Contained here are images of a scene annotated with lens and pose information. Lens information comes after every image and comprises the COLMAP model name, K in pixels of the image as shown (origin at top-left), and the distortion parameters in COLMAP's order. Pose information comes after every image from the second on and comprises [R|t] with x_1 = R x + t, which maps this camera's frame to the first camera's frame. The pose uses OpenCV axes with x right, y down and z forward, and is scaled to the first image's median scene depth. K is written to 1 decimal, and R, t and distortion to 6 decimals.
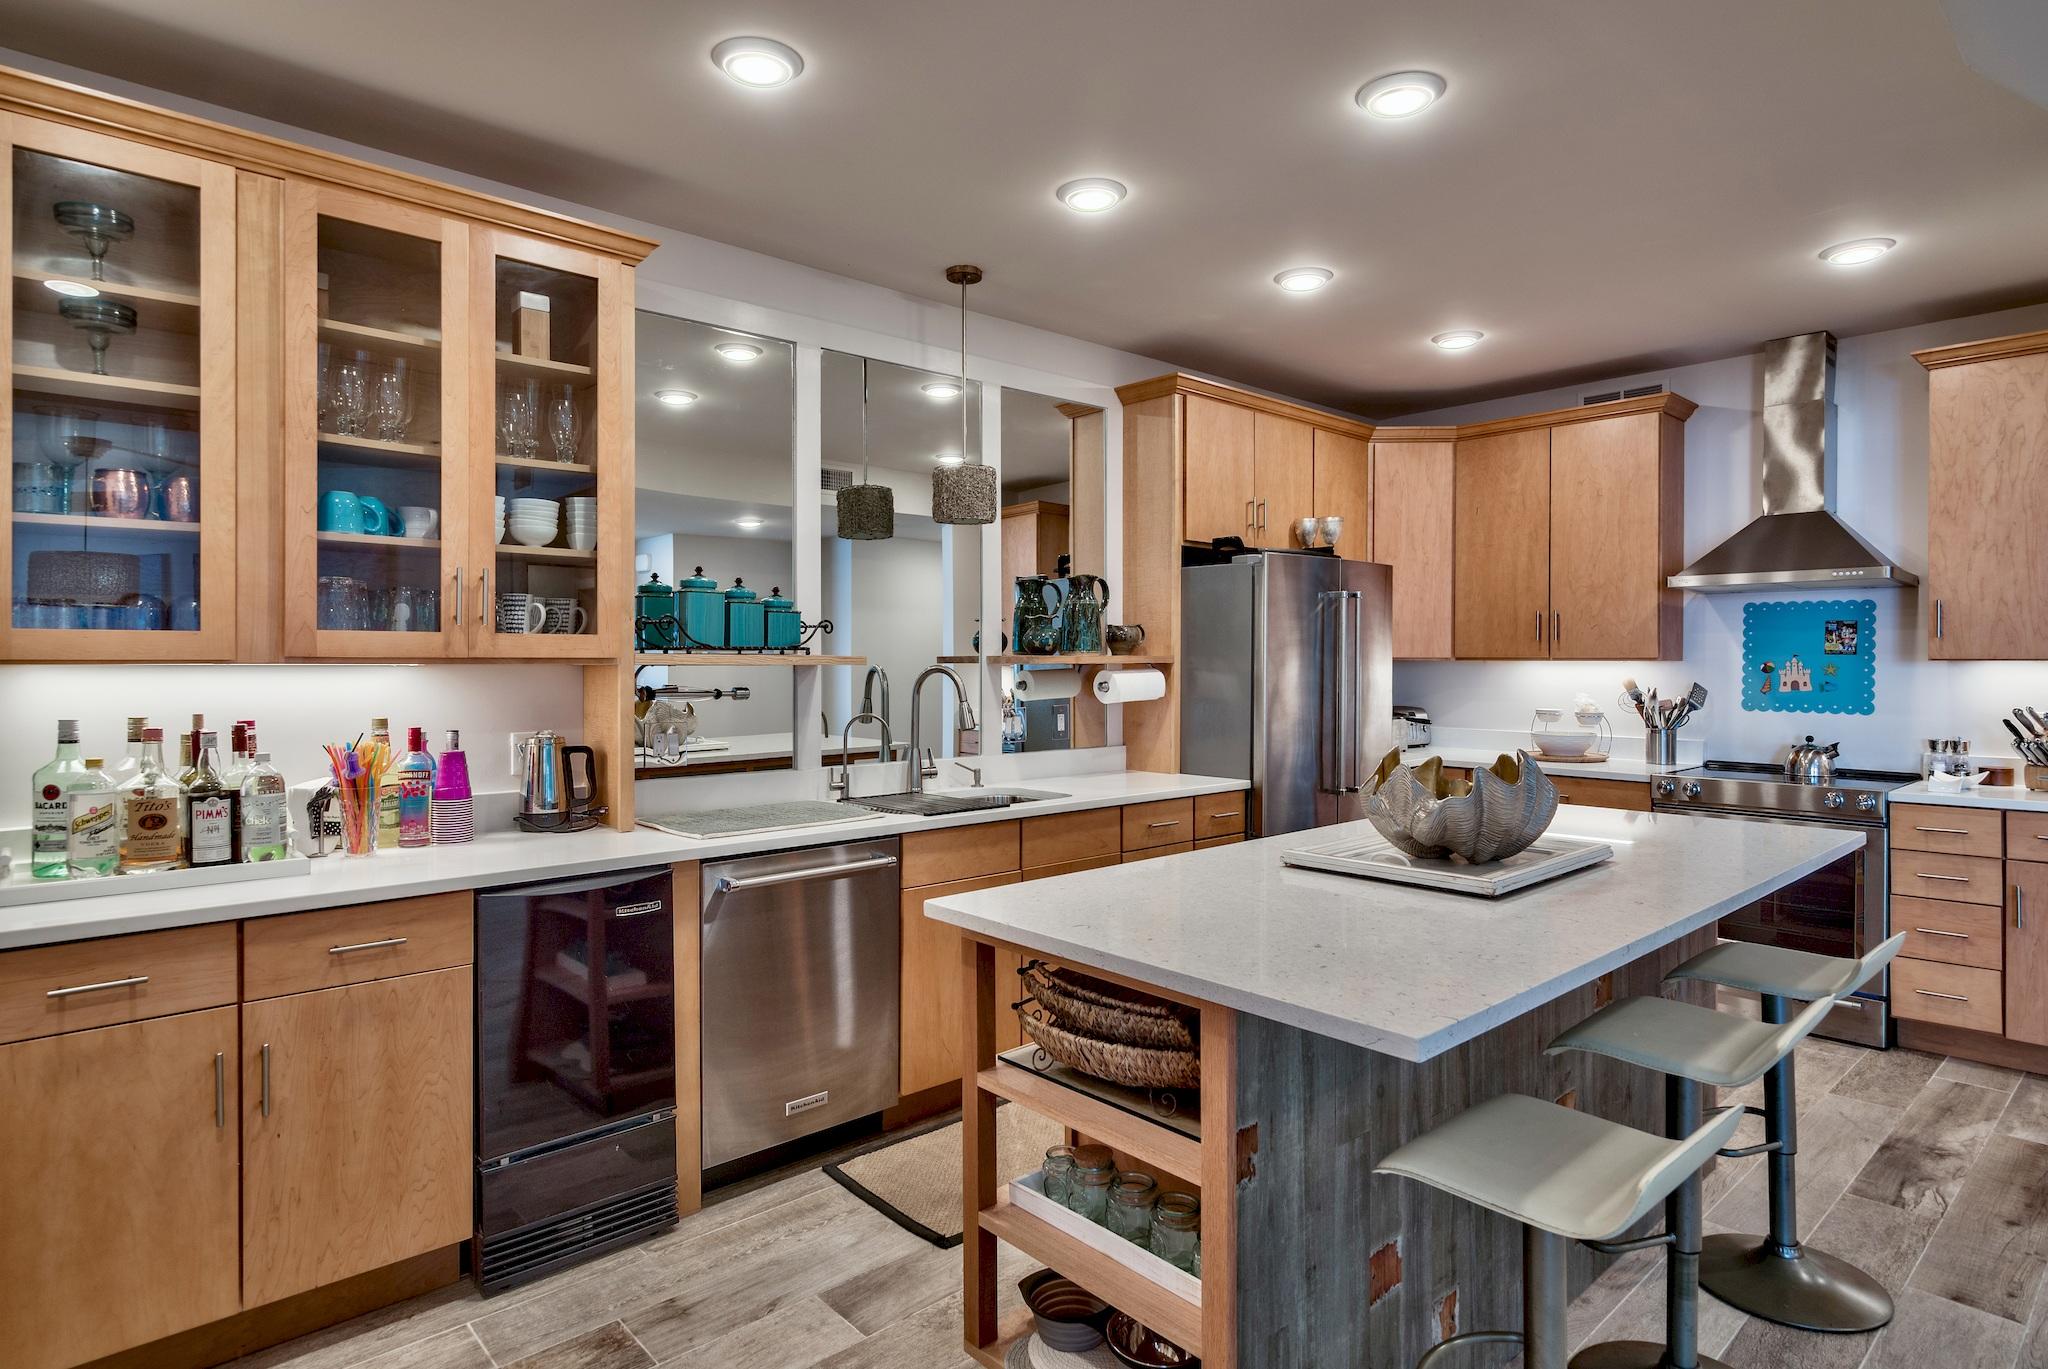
lens RADIAL K [[1113.3, 0, 1001.2], [0, 1113.3, 653.0], [0, 0, 1]] dist [-0.001338, 0.000340]
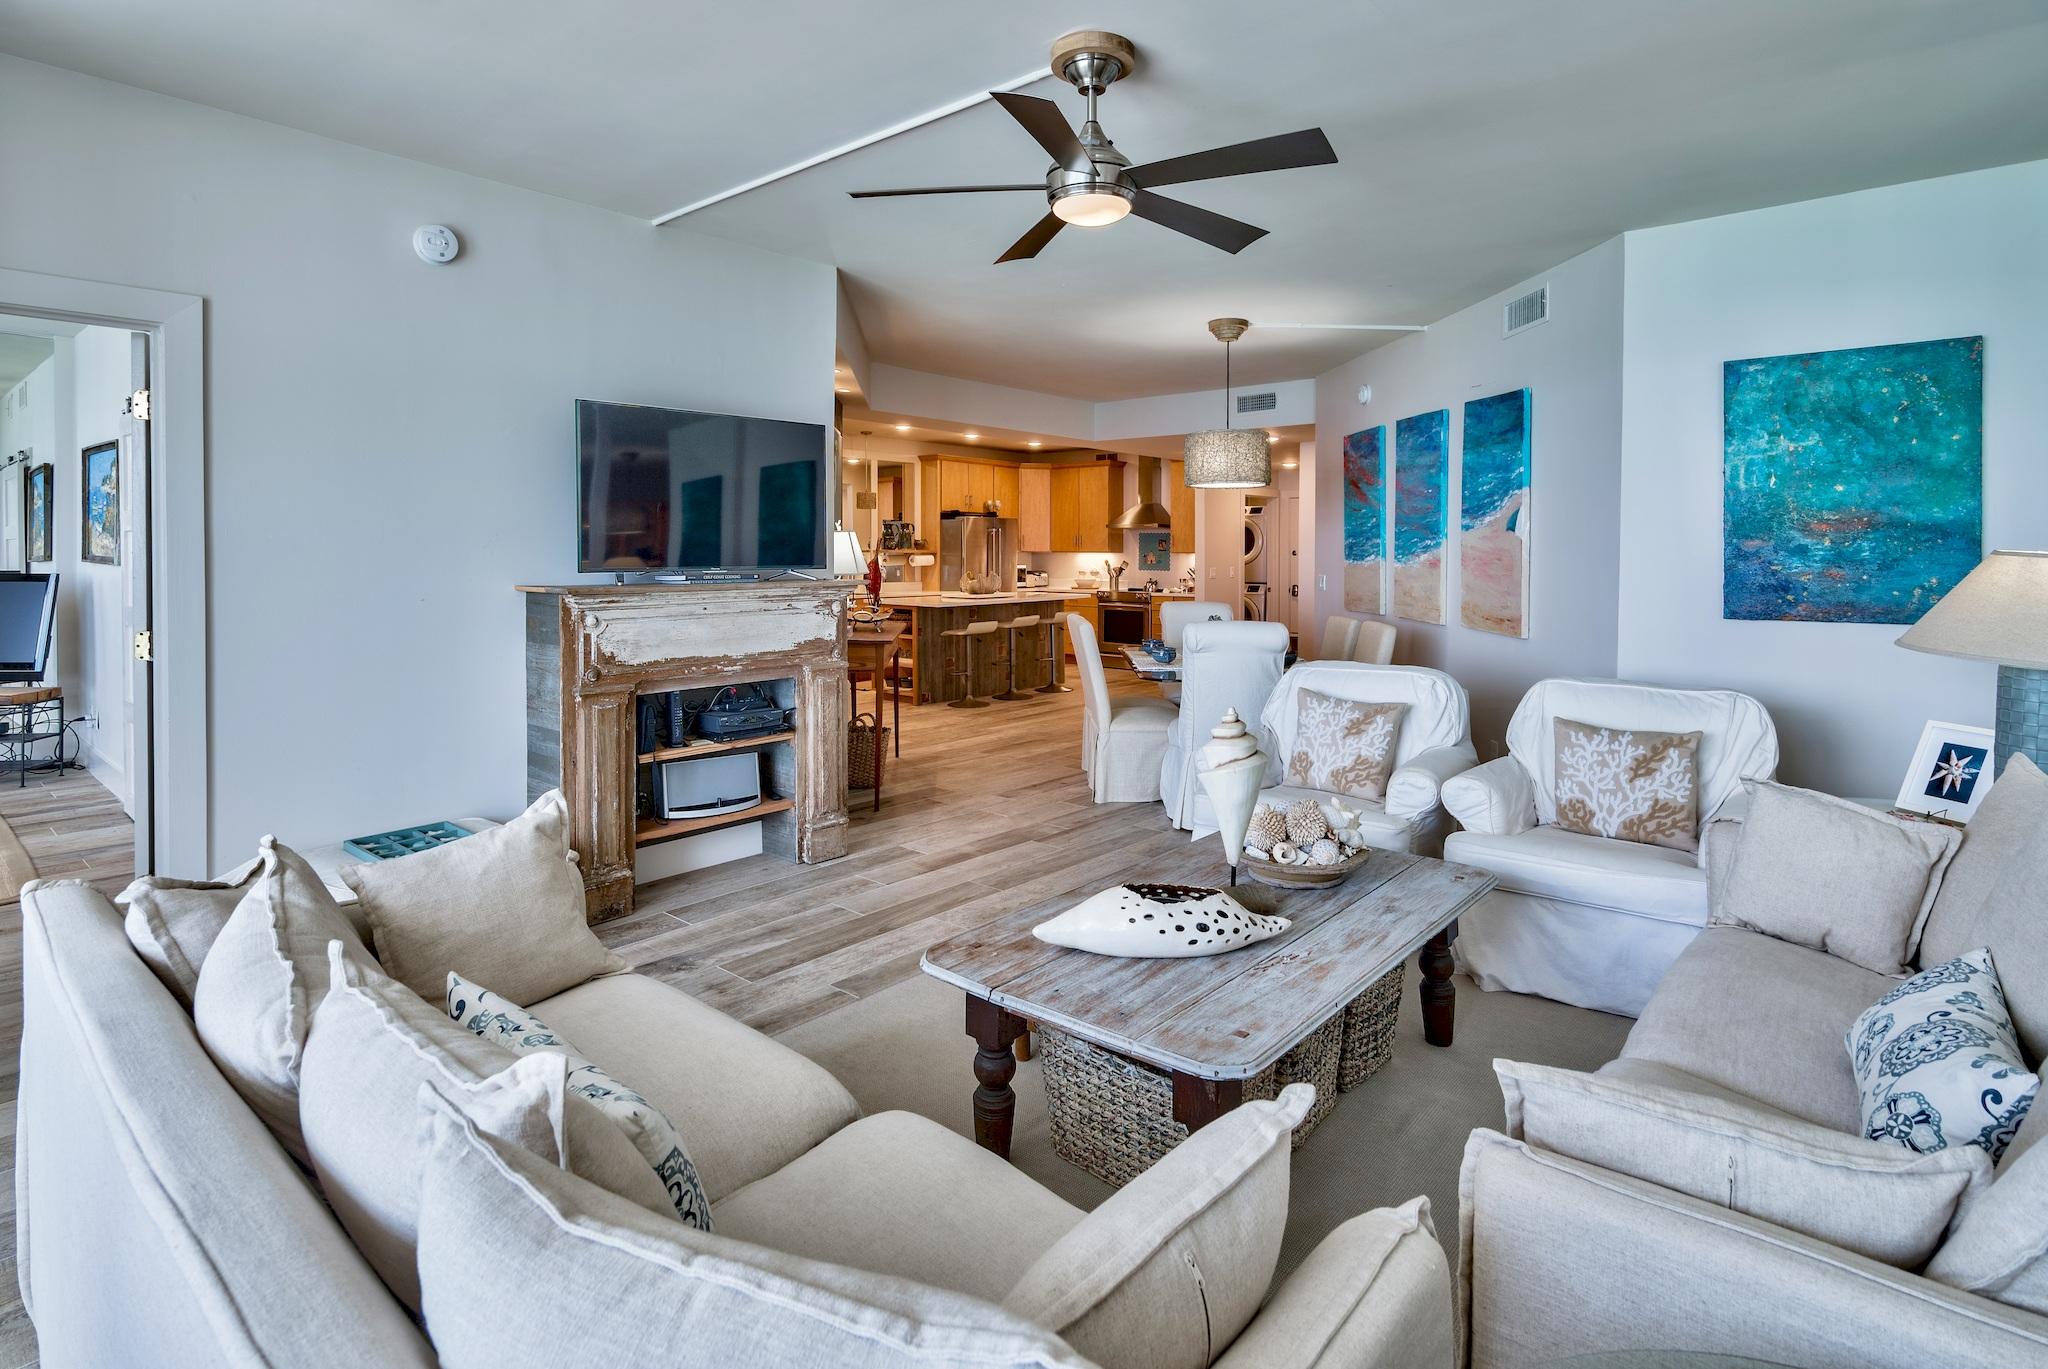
lens RADIAL K [[1037.7, 0, 1025.8], [0, 1037.7, 554.2], [0, 0, 1]] dist [-0.003491, -0.000960]
pose [[0.988879, 0.004543, 0.148656, -0.022540], [-0.006046, 0.999935, 0.009661, -0.016407], [-0.148603, -0.010452, 0.988842, -1.903873]]
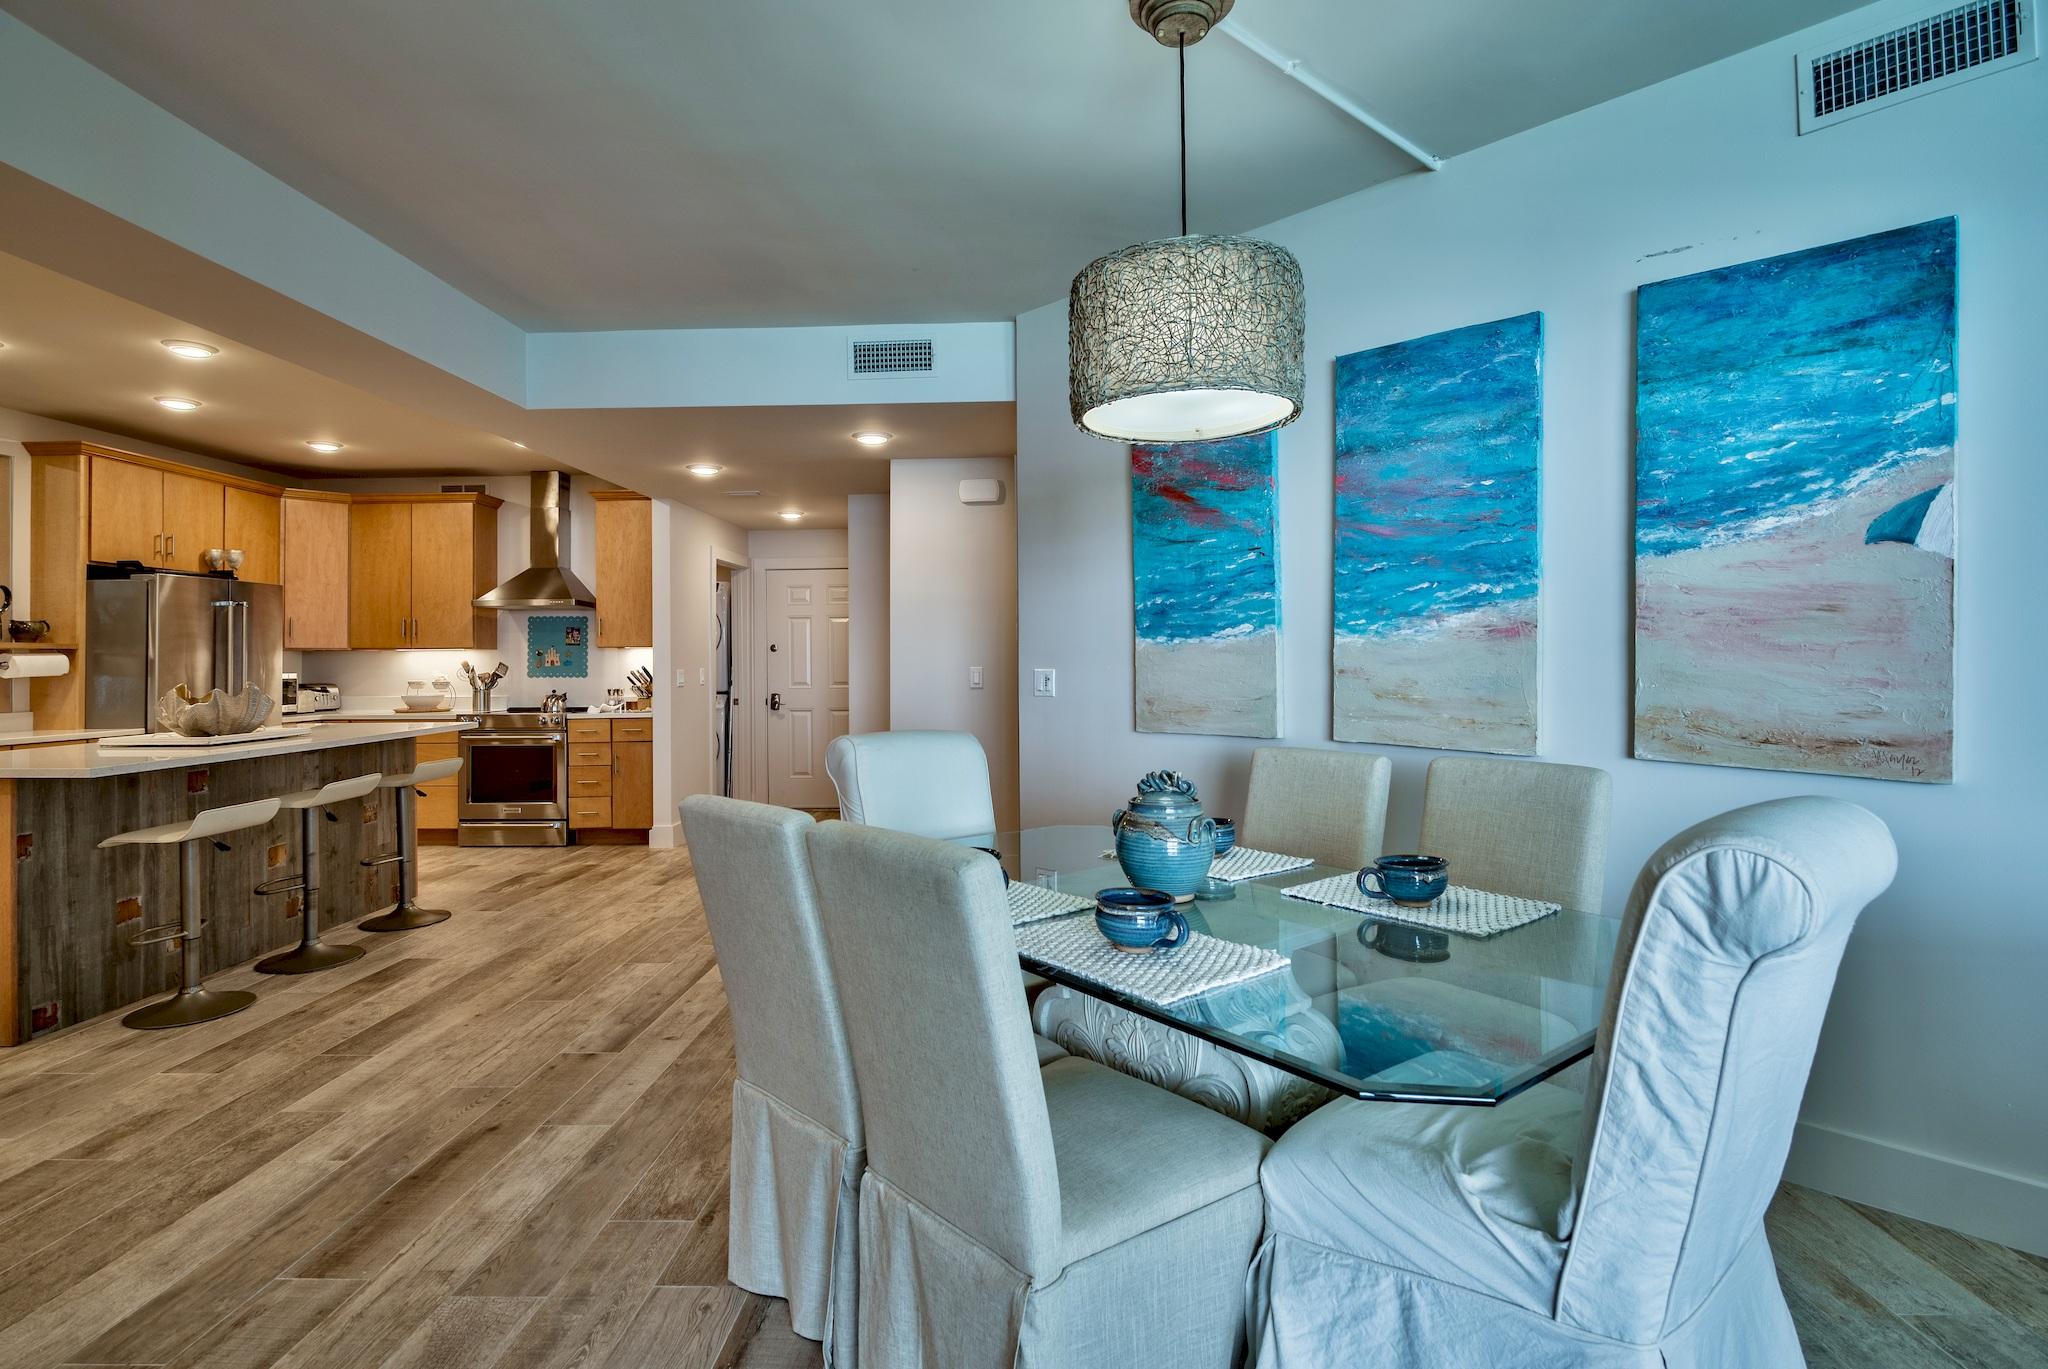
lens RADIAL K [[1012.0, 0, 1047.4], [0, 1012.0, 646.1], [0, 0, 1]] dist [-0.004898, -0.001275]
pose [[0.669097, 0.004730, 0.743160, 0.034943], [0.002964, 0.999955, -0.009033, 0.022346], [-0.743170, 0.008247, 0.669052, -0.807199]]
